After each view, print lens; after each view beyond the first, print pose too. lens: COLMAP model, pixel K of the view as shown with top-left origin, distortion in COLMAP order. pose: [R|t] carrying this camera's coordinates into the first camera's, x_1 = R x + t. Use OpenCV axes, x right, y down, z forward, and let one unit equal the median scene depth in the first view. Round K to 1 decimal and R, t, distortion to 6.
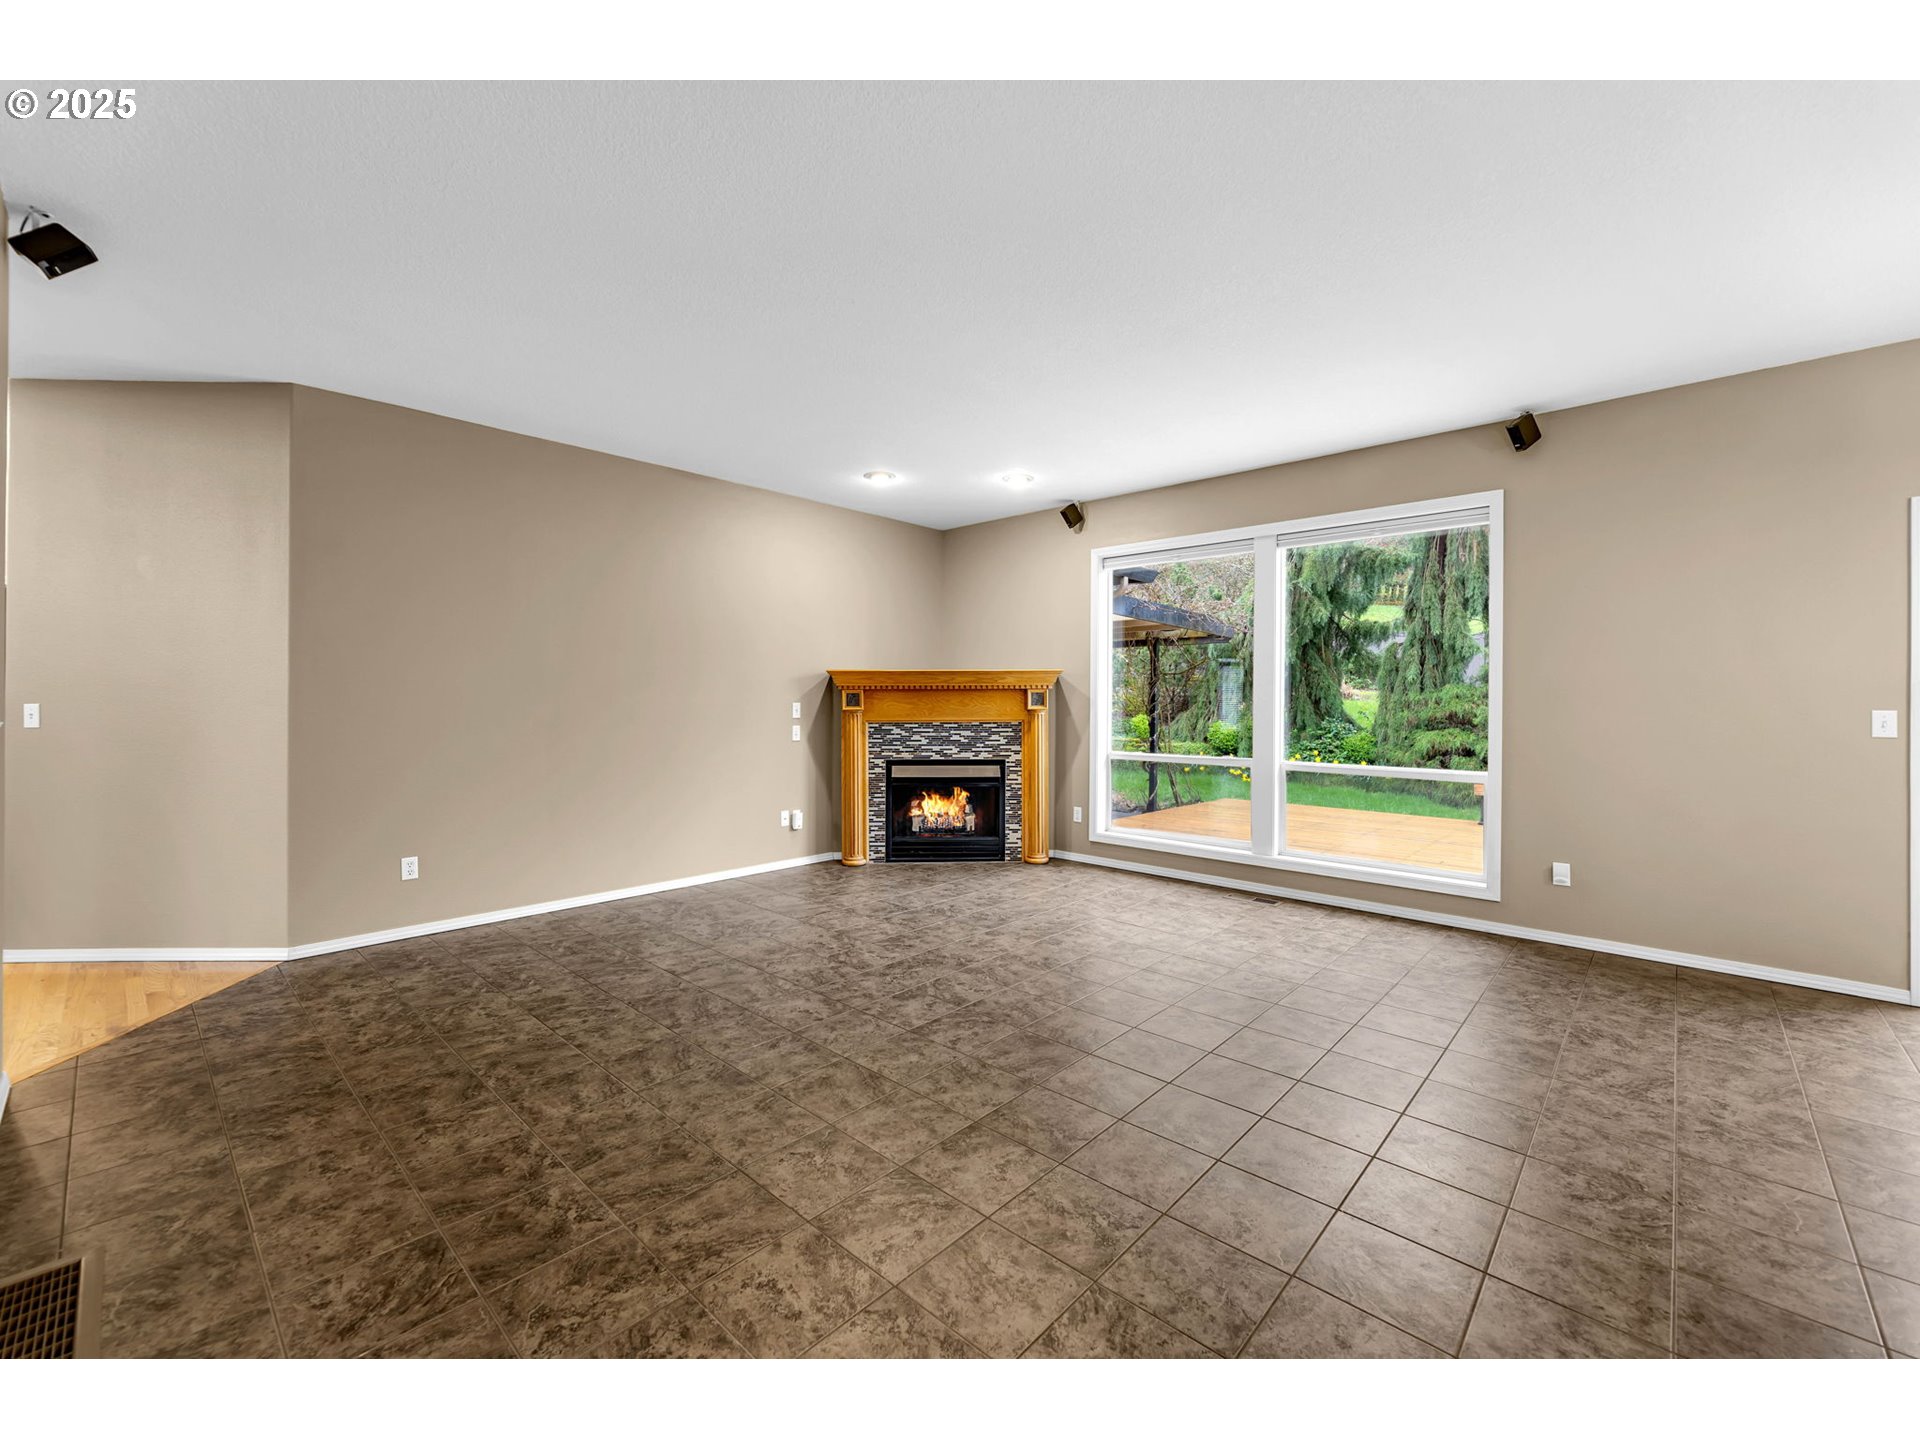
lens RADIAL K [[787.4, 0, 947.7], [0, 787.4, 700.3], [0, 0, 1]] dist [-0.006961, 0.000406]
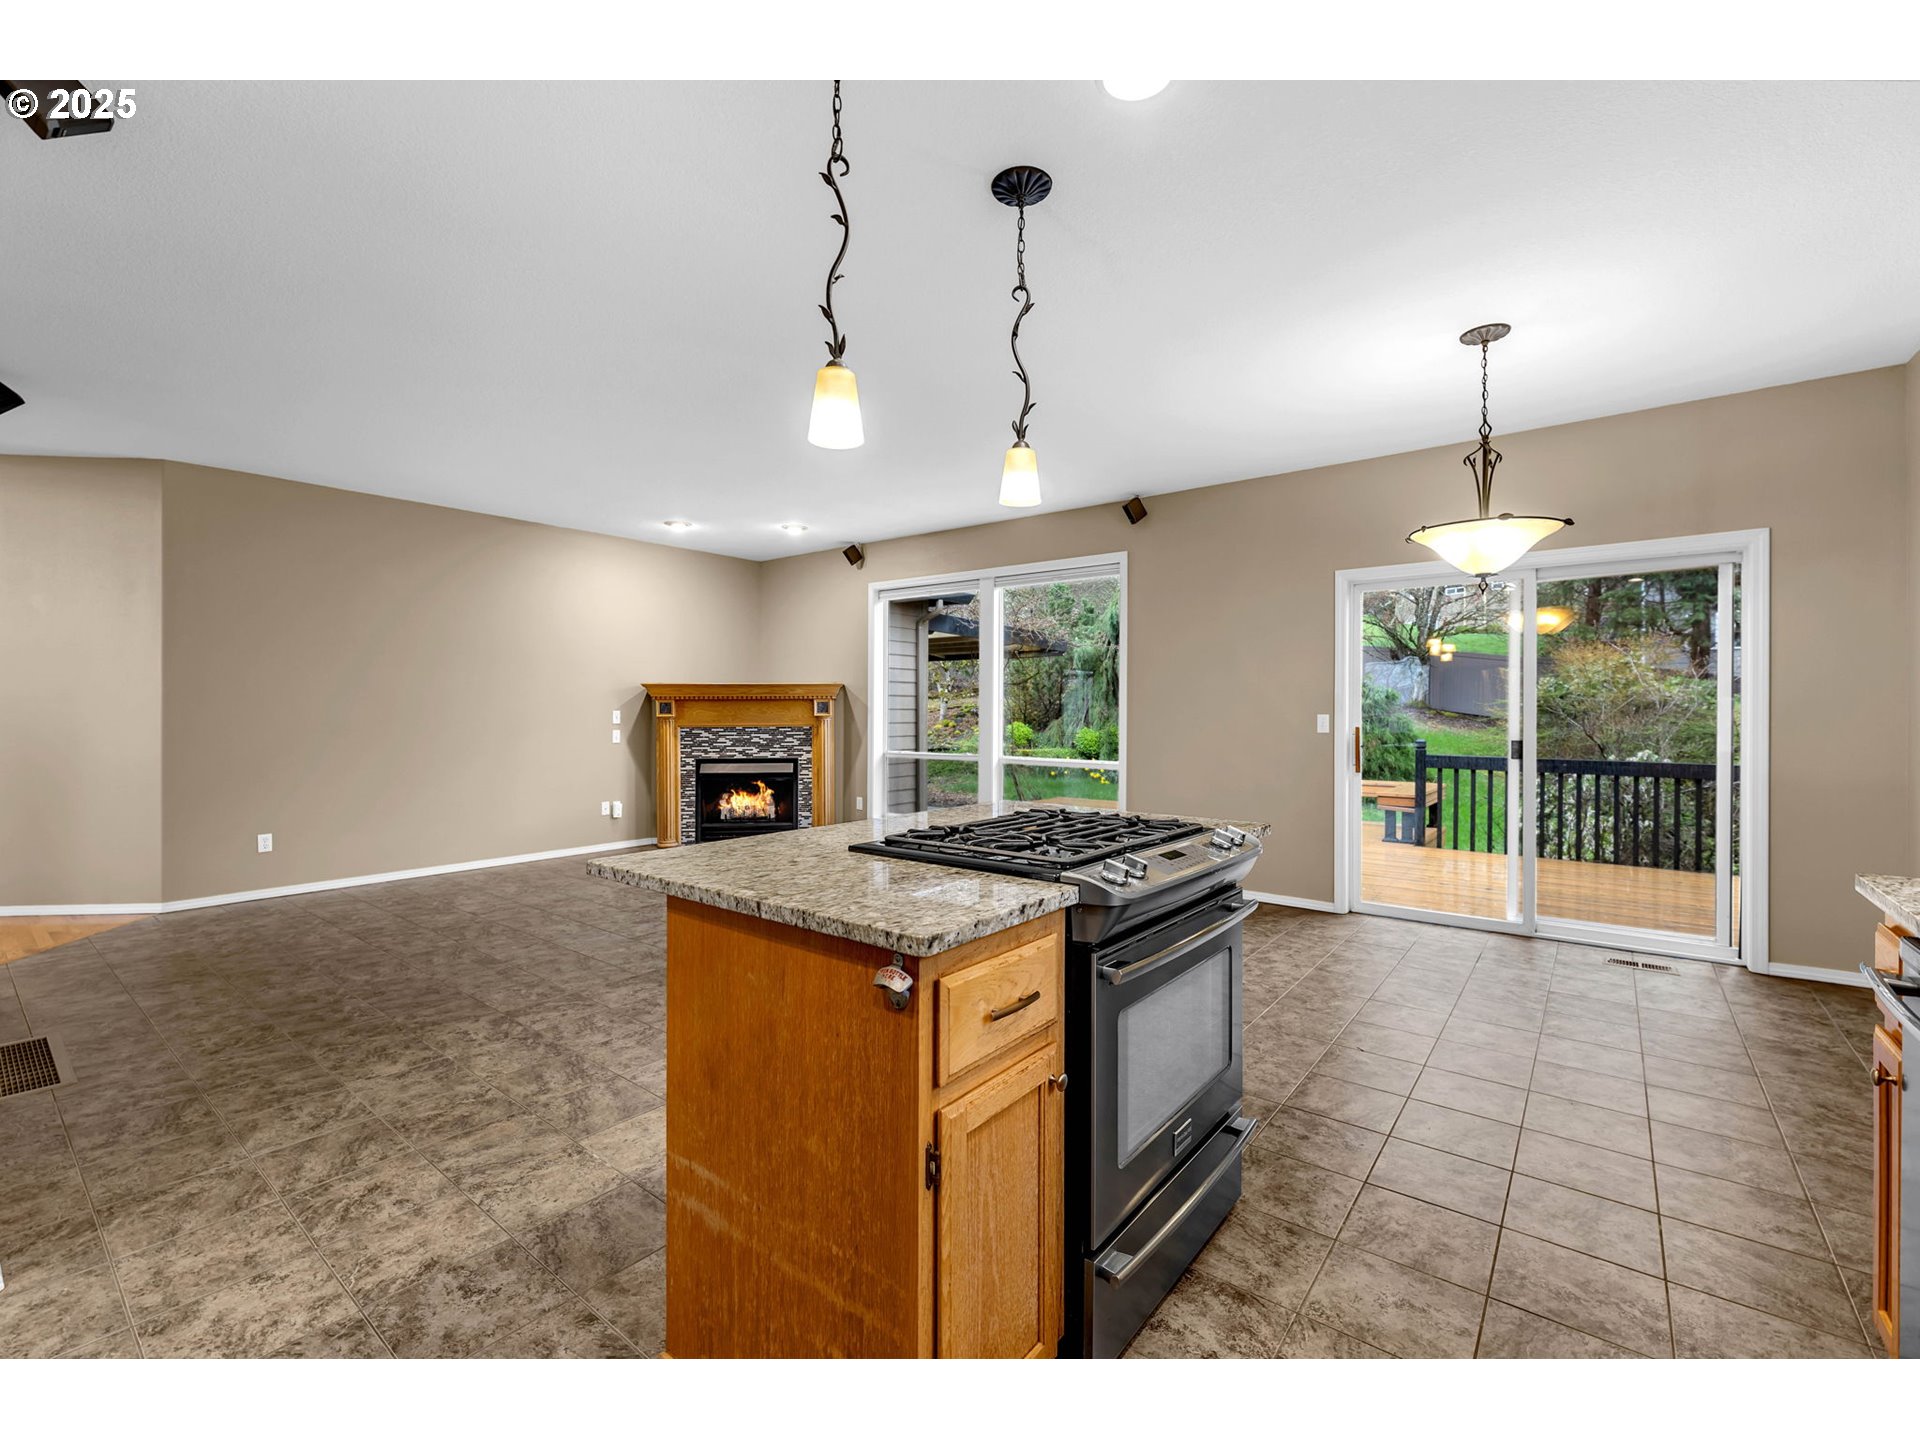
lens RADIAL K [[823.1, 0, 948.6], [0, 823.1, 710.3], [0, 0, 1]] dist [-0.001726, 0.000617]
pose [[0.996875, -0.002531, 0.078950, 0.332665], [0.002379, 0.999995, 0.002026, 0.001211], [-0.078955, -0.001832, 0.996876, -0.439390]]
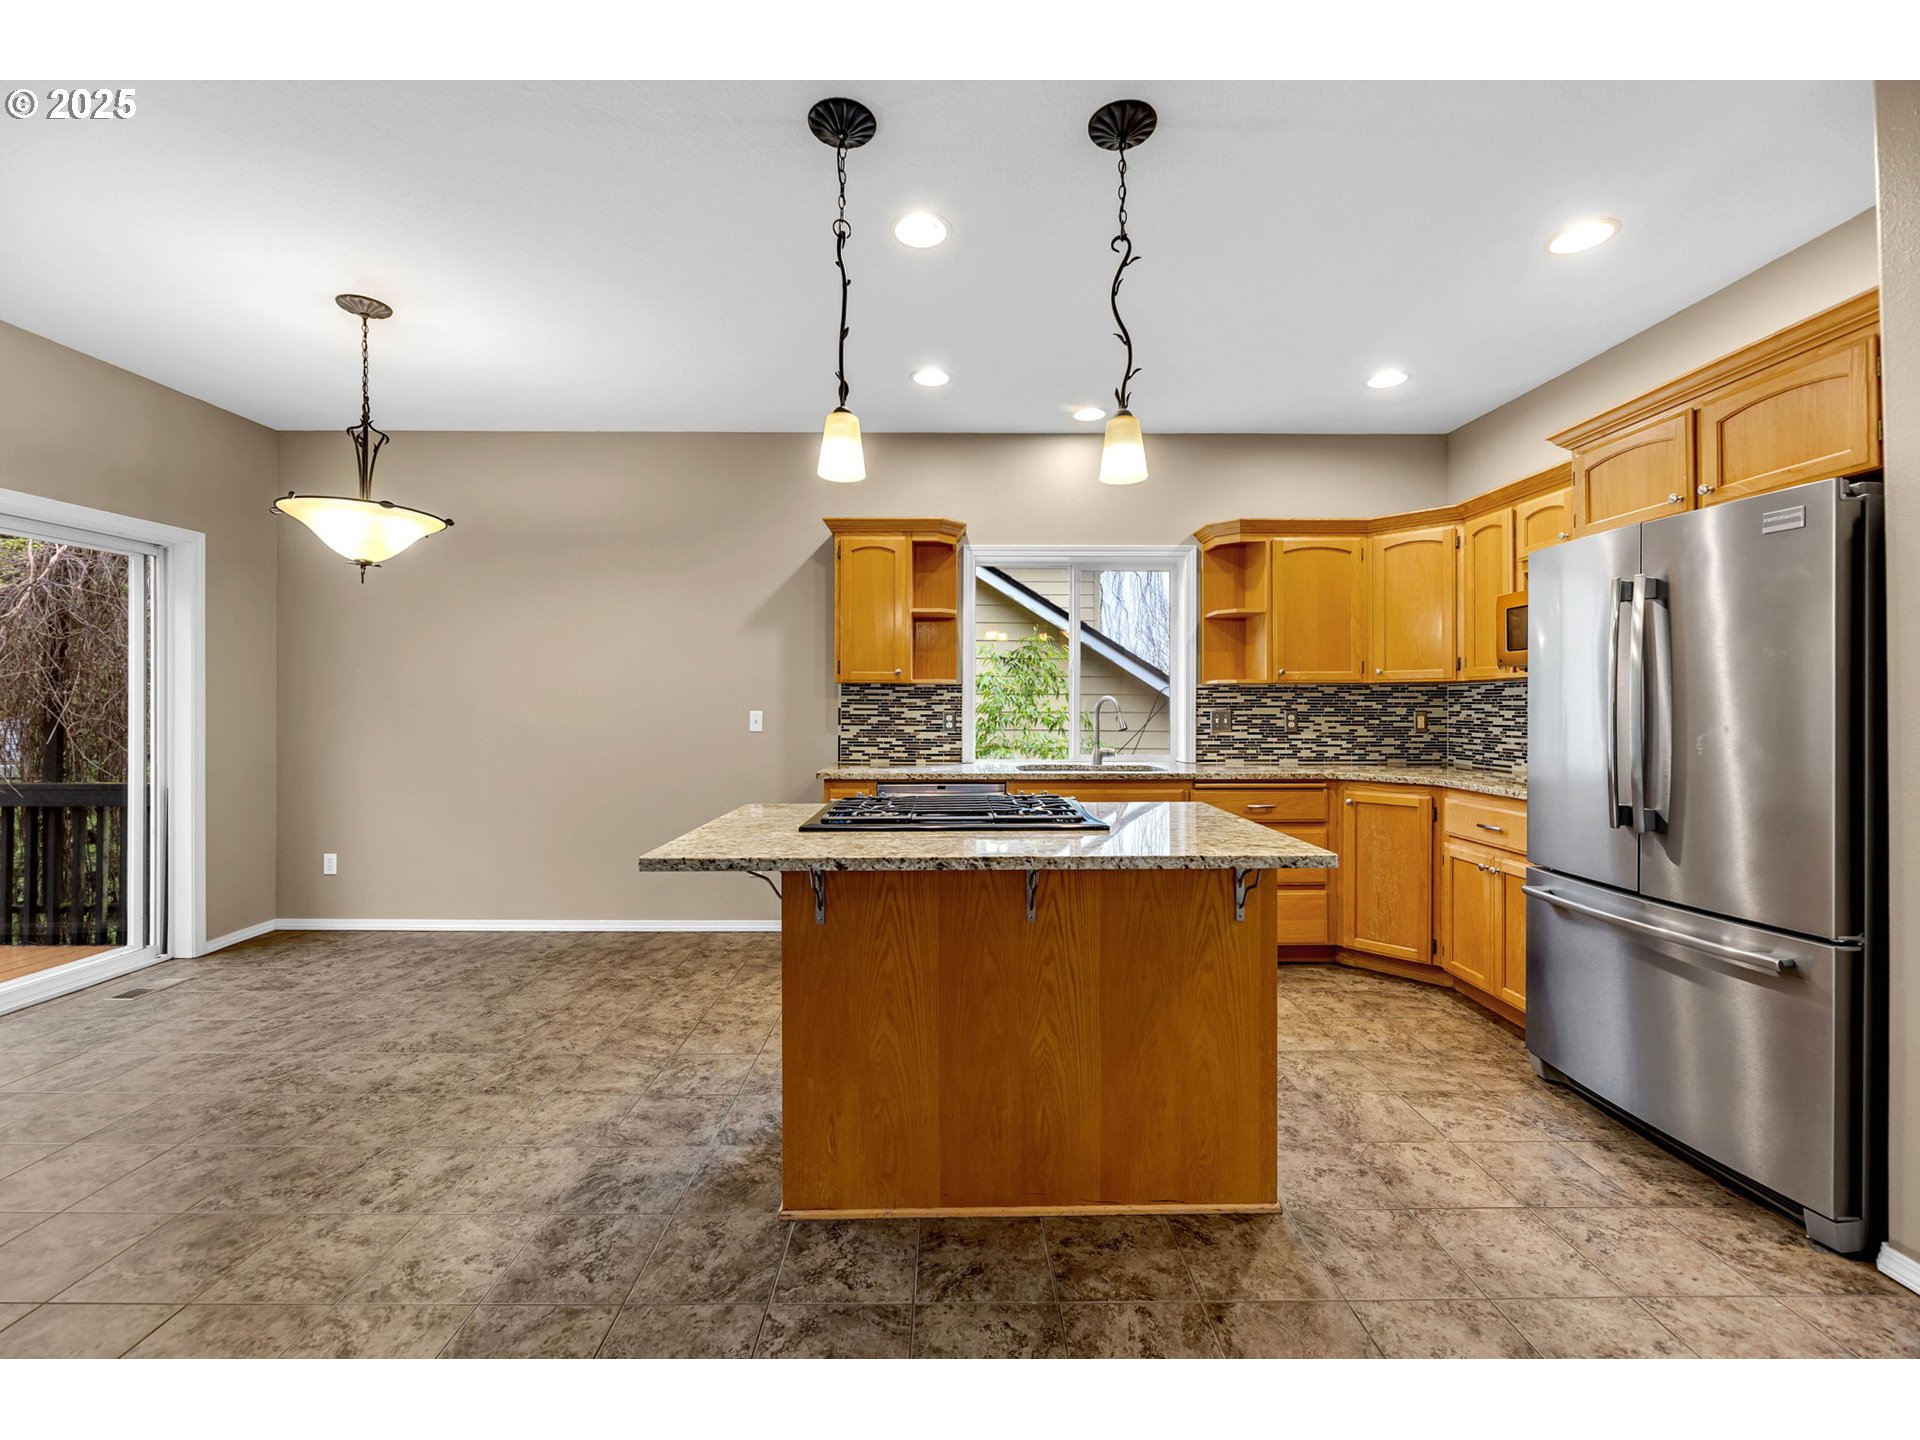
lens RADIAL K [[787.4, 0, 951.3], [0, 787.4, 706.5], [0, 0, 1]] dist [-0.006961, 0.000406]
pose [[-0.686692, -0.007609, 0.726908, -0.012304], [-0.004638, 0.999971, 0.006086, -0.002540], [-0.726933, 0.000808, -0.686708, 0.521733]]
